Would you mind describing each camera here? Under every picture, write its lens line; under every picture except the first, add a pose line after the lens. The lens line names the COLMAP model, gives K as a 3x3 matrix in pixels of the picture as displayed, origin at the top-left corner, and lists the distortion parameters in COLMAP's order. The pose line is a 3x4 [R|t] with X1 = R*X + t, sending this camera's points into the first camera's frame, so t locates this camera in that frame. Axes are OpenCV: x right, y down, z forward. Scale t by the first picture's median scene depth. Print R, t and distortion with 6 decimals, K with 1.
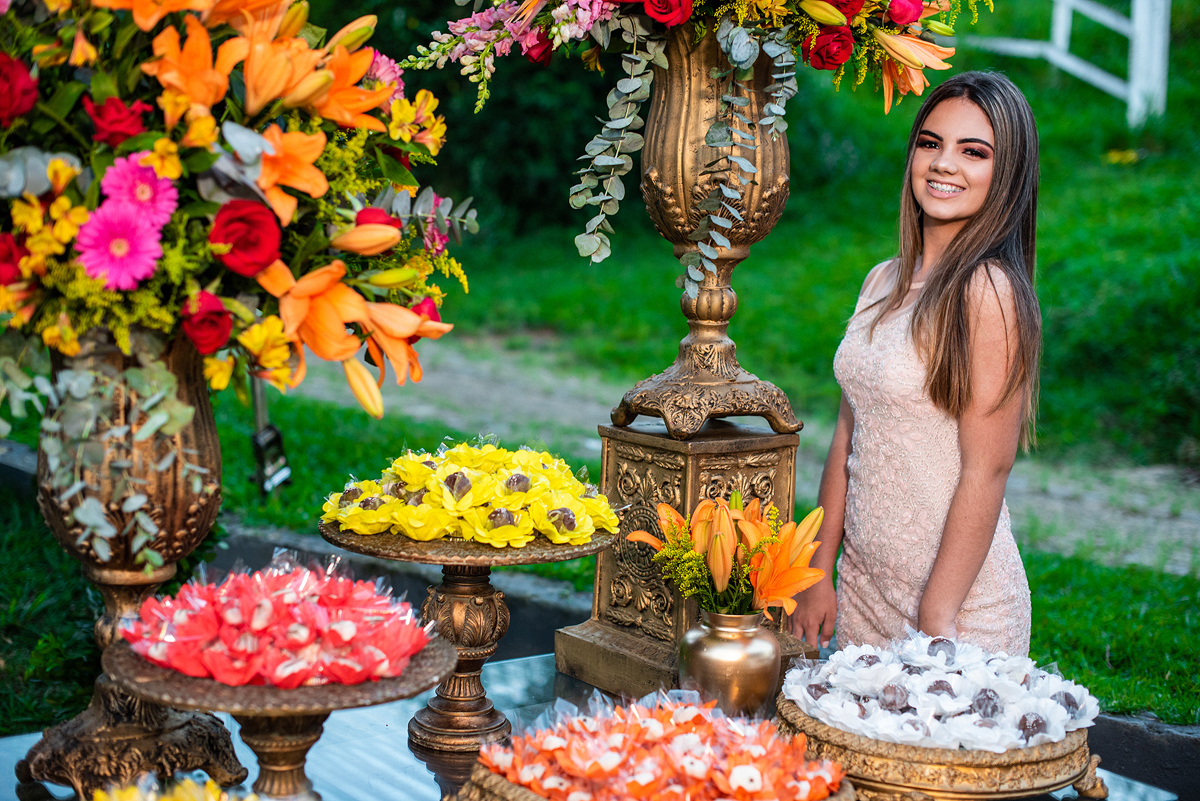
lens RADIAL K [[1711.6, 0, 600.0], [0, 1711.6, 400.5], [0, 0, 1]] dist [-0.162800, 0.053589]
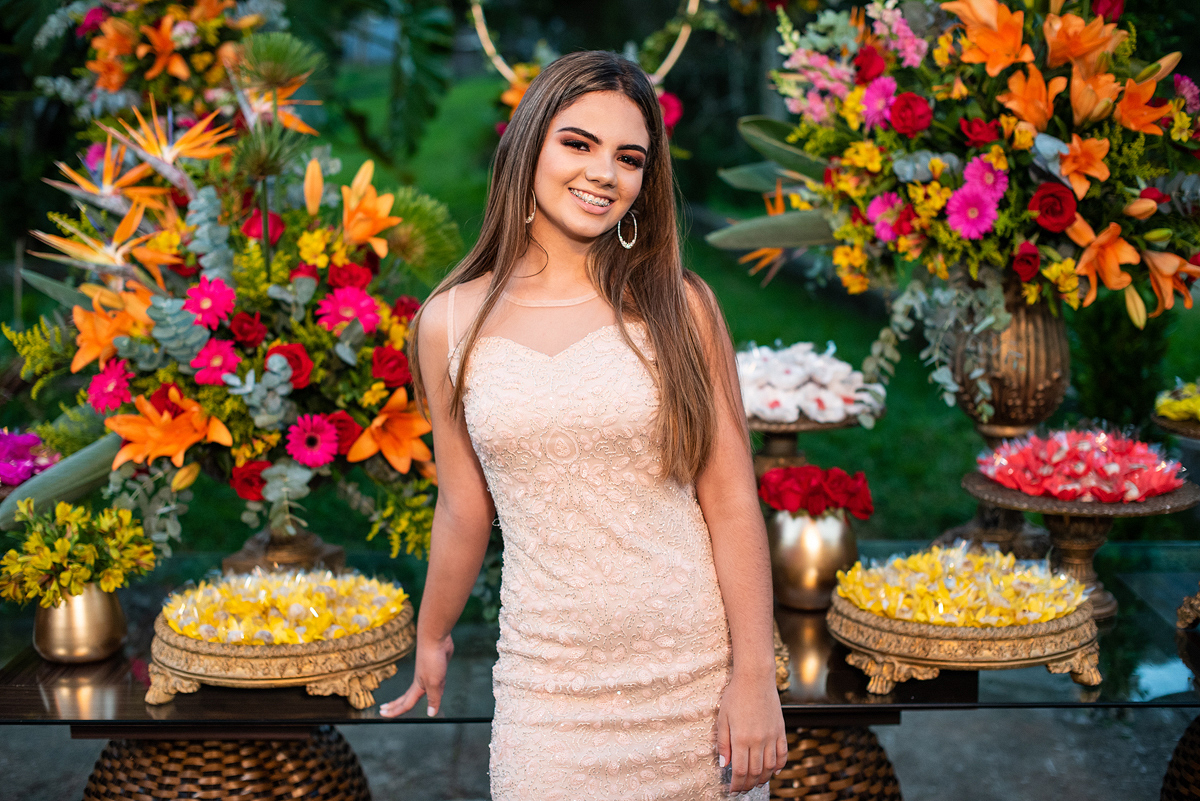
lens RADIAL K [[1711.6, 0, 600.0], [0, 1711.6, 400.5], [0, 0, 1]] dist [-0.162800, 0.053589]
pose [[0.778349, 0.062725, -0.624691, 0.450401], [-0.049169, 0.998031, 0.038949, 0.041347], [0.625904, 0.000399, 0.779900, -0.471508]]
